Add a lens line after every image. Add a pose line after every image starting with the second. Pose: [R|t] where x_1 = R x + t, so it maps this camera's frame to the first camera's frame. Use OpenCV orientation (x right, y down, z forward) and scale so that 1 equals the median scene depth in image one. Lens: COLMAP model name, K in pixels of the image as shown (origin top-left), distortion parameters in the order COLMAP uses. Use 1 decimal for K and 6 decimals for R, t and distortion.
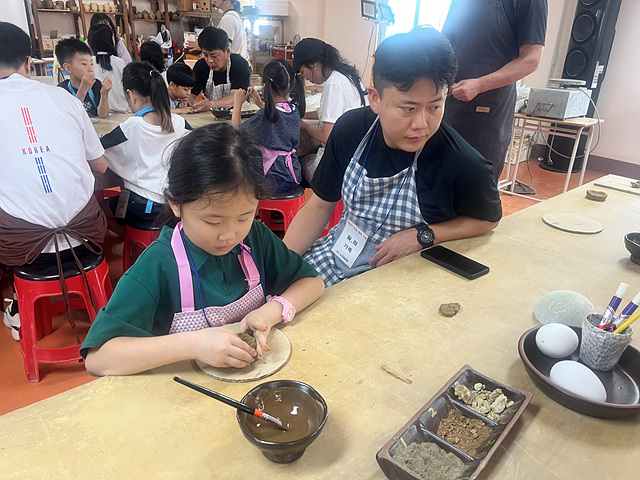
lens RADIAL K [[481.4, 0, 319.4], [0, 481.4, 241.8], [0, 0, 1]] dist [0.015432, -0.064748]
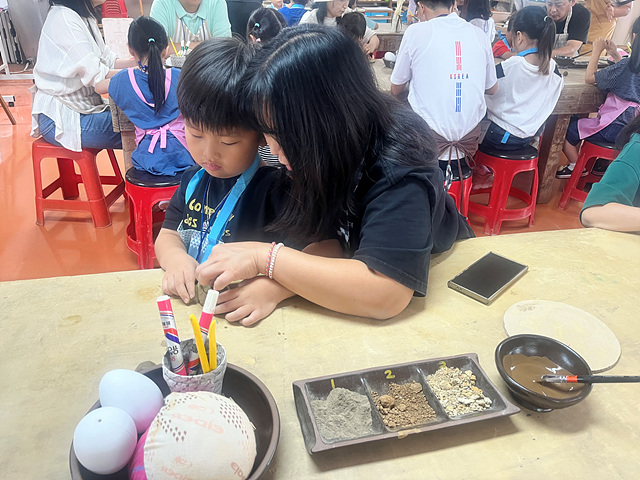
lens RADIAL K [[481.4, 0, 318.6], [0, 481.4, 237.0], [0, 0, 1]] dist [0.015432, -0.064748]
pose [[0.873008, 0.208355, -0.440959, -0.205701], [-0.173478, 0.977682, 0.118508, 0.109887], [0.455809, -0.026962, 0.889669, -0.253820]]
